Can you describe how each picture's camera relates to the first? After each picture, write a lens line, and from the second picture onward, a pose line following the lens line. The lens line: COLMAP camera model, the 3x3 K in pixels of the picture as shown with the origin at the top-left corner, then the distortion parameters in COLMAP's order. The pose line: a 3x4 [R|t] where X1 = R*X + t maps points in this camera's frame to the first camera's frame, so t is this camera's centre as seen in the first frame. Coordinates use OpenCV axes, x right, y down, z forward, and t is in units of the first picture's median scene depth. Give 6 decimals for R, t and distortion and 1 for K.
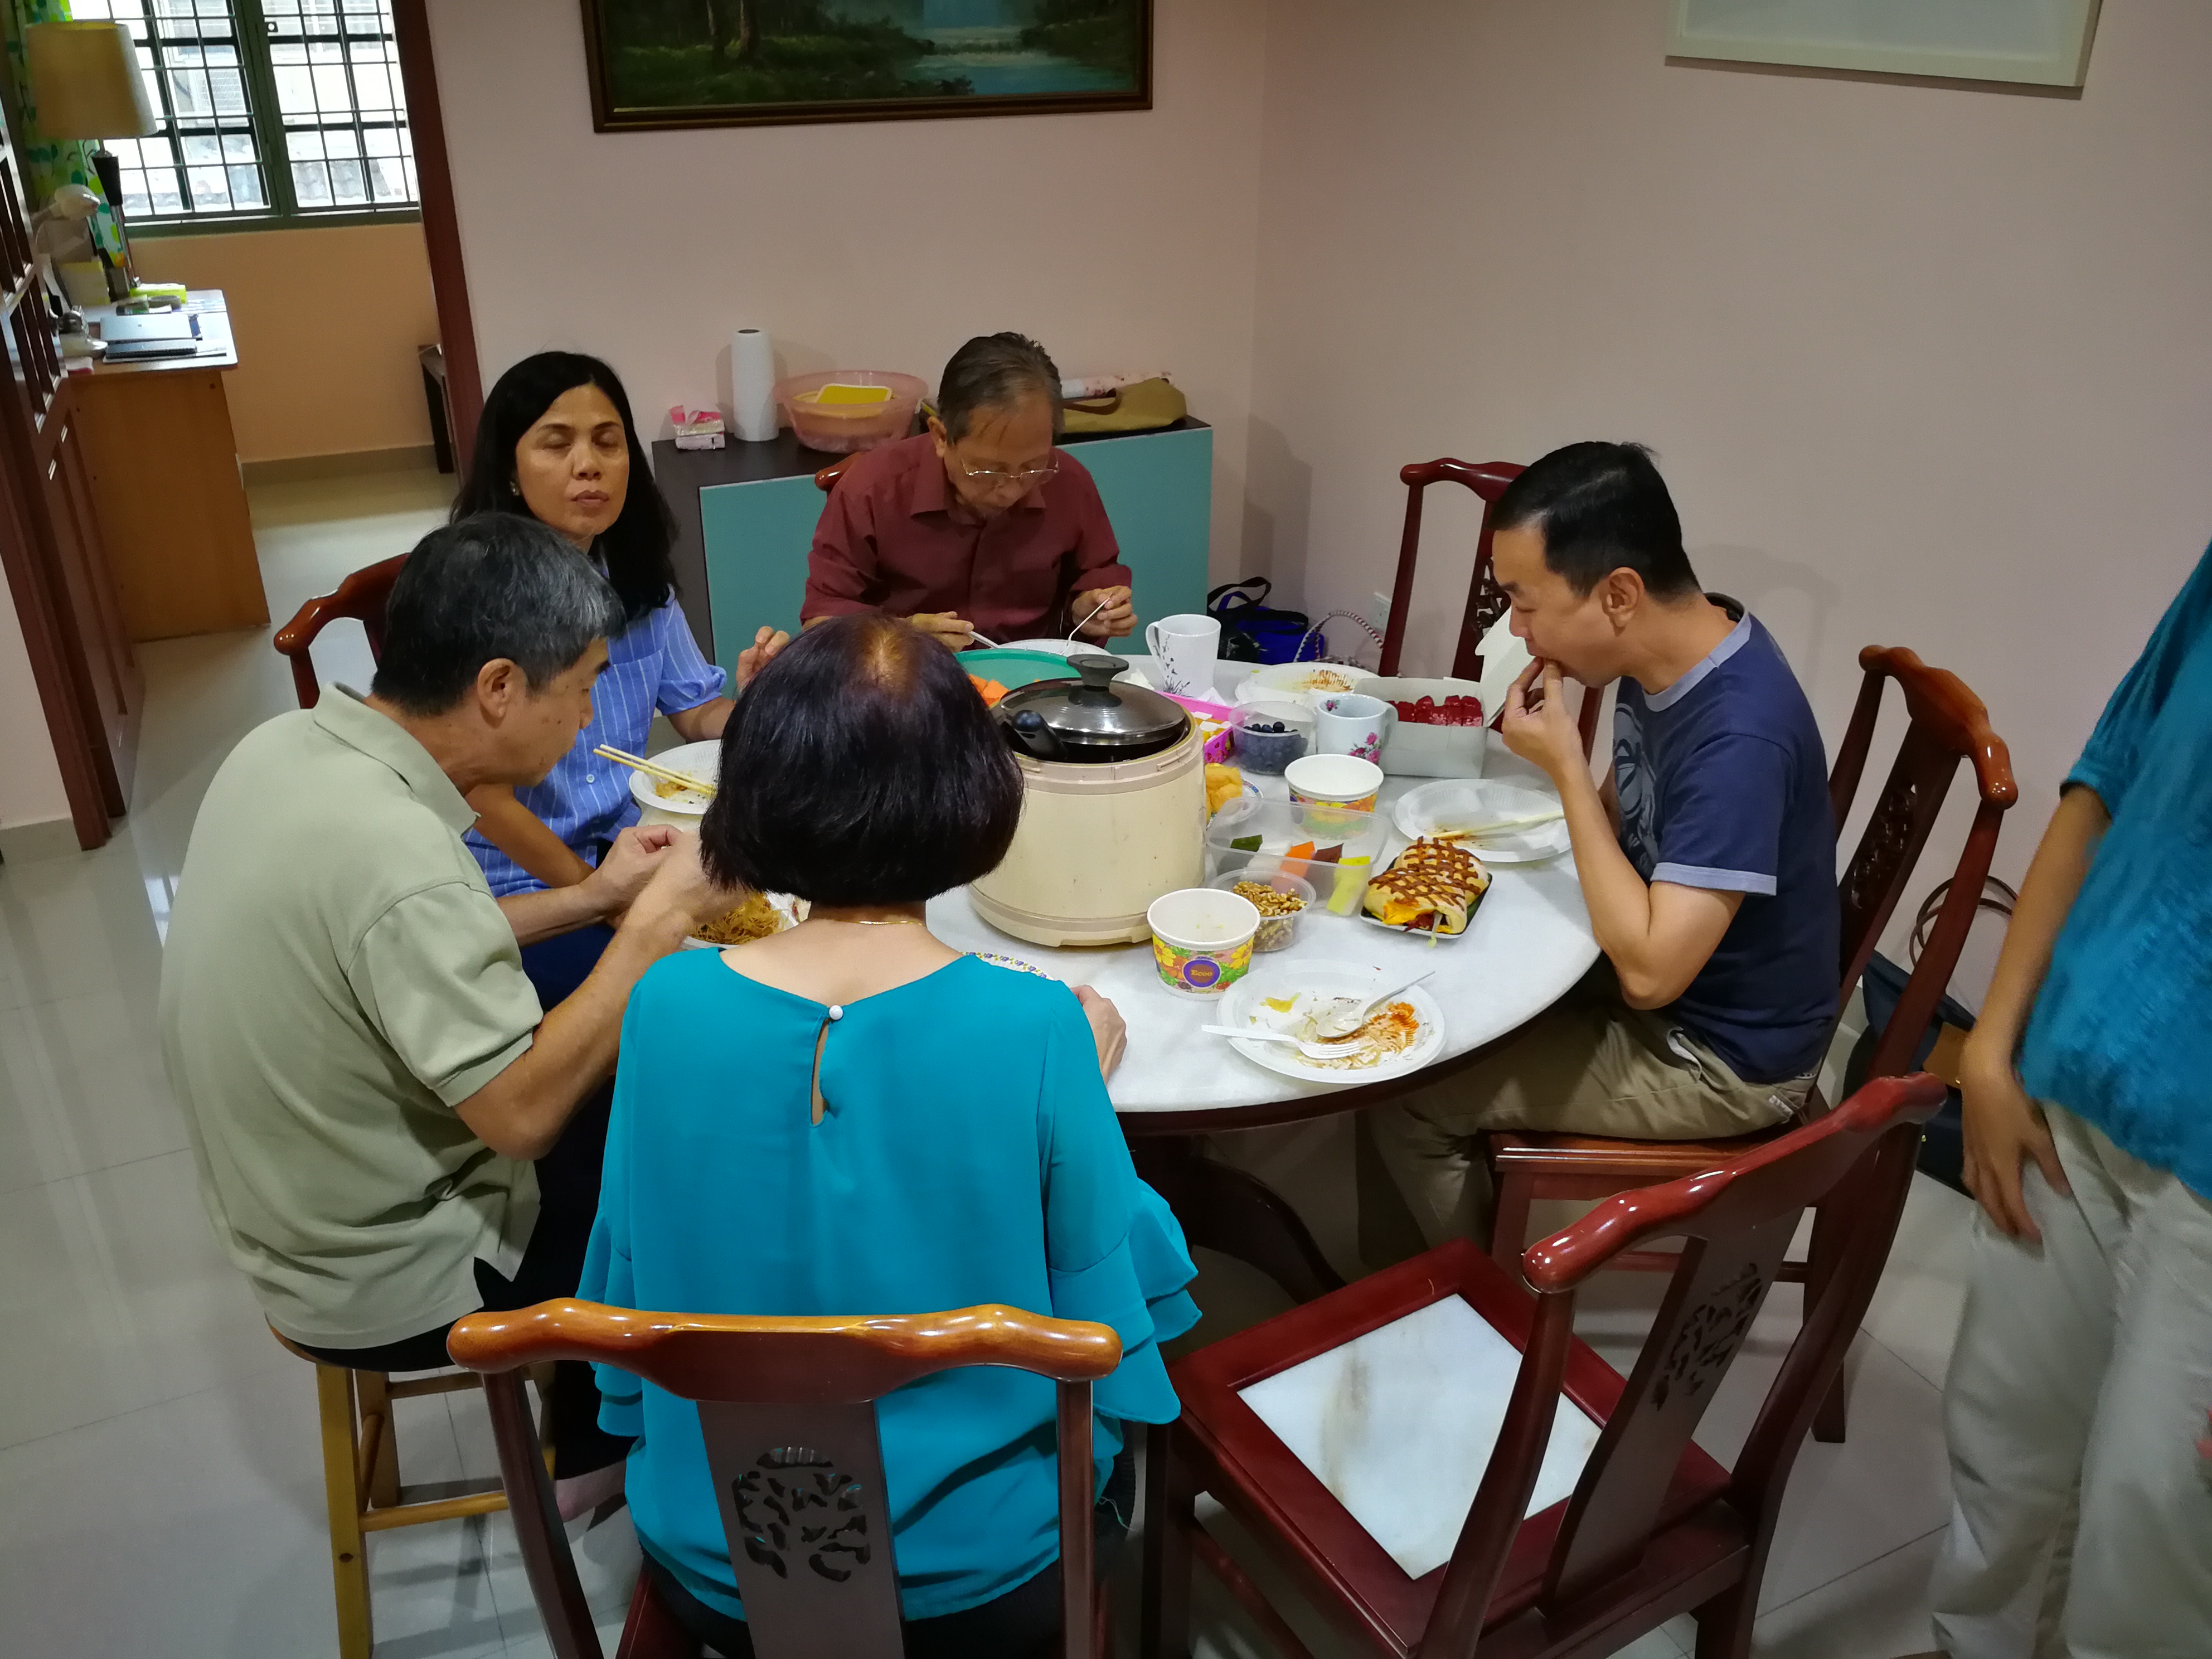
lens RADIAL K [[1792.7, 0, 1101.8], [0, 1792.7, 834.6], [0, 0, 1]] dist [-0.010958, -0.001615]
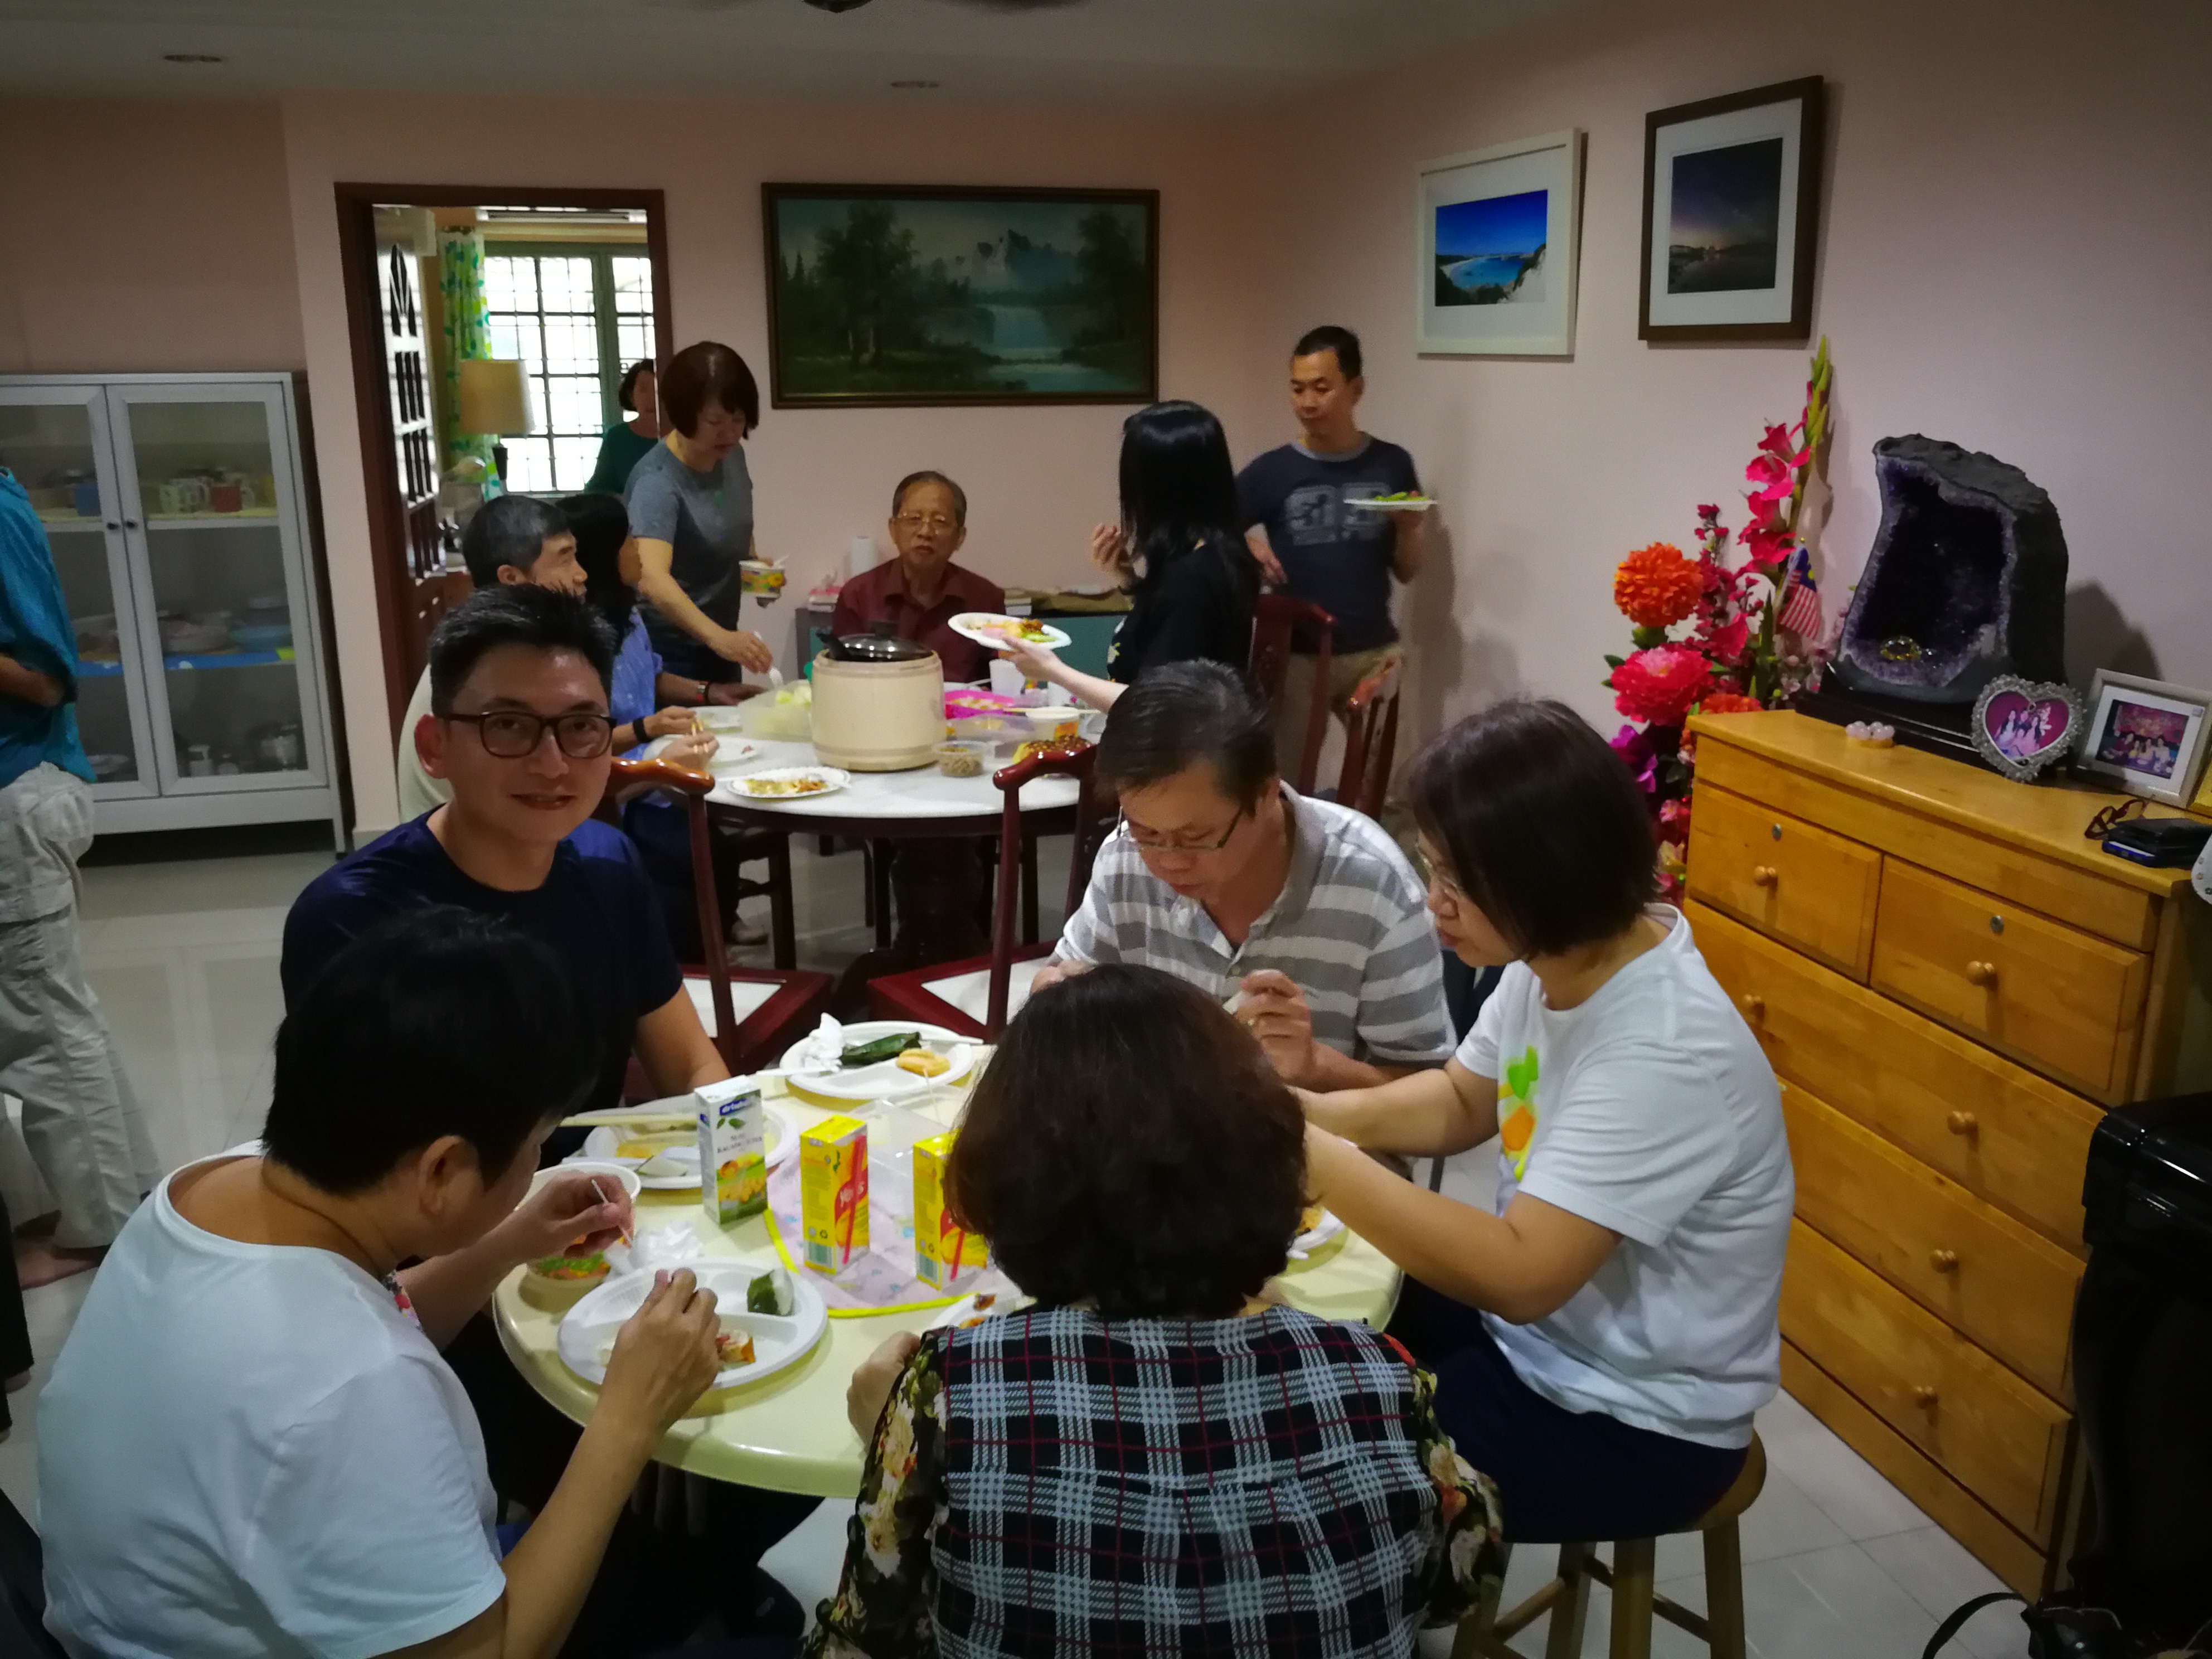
lens RADIAL K [[1792.7, 0, 1101.8], [0, 1792.7, 834.6], [0, 0, 1]] dist [-0.010958, -0.001615]
pose [[0.983367, 0.042743, -0.176528, 0.362077], [-0.075438, 0.980235, -0.182888, 0.297458], [0.165221, 0.193163, 0.967156, -0.498596]]
